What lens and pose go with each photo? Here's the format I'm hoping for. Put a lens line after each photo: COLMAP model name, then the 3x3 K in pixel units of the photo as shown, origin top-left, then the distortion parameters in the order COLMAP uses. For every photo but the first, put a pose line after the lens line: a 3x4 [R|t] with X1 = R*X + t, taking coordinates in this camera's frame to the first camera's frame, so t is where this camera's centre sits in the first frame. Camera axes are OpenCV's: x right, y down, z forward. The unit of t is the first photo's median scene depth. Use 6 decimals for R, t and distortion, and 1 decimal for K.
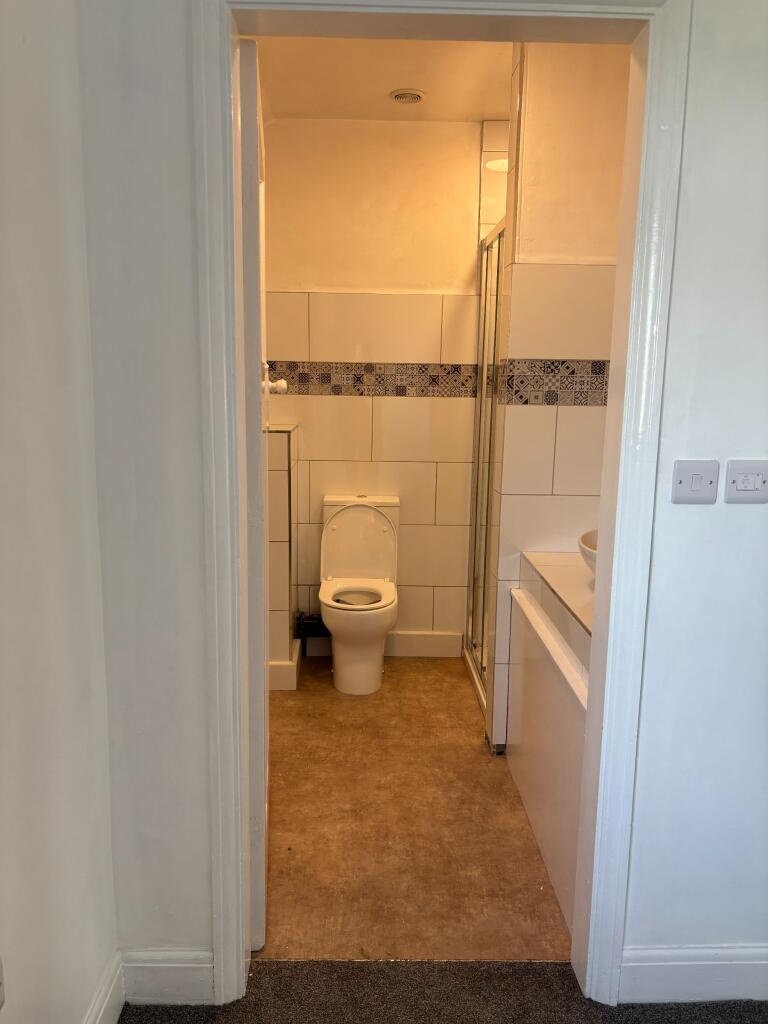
lens RADIAL K [[774.4, 0, 382.2], [0, 774.4, 509.4], [0, 0, 1]] dist [0.005647, -0.018073]
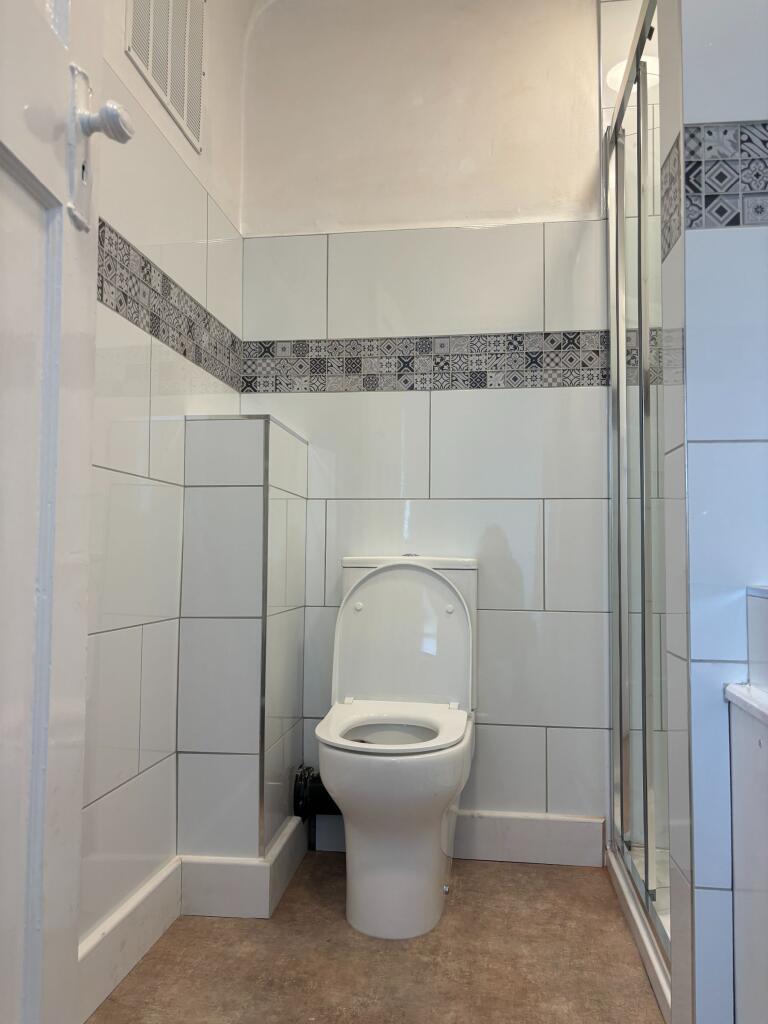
lens RADIAL K [[774.4, 0, 381.7], [0, 774.4, 518.5], [0, 0, 1]] dist [0.005647, -0.018073]
pose [[0.987062, -0.018197, -0.159302, 0.045096], [-0.018454, 0.974044, -0.225606, 0.087472], [0.159272, 0.225627, 0.961106, 0.447499]]
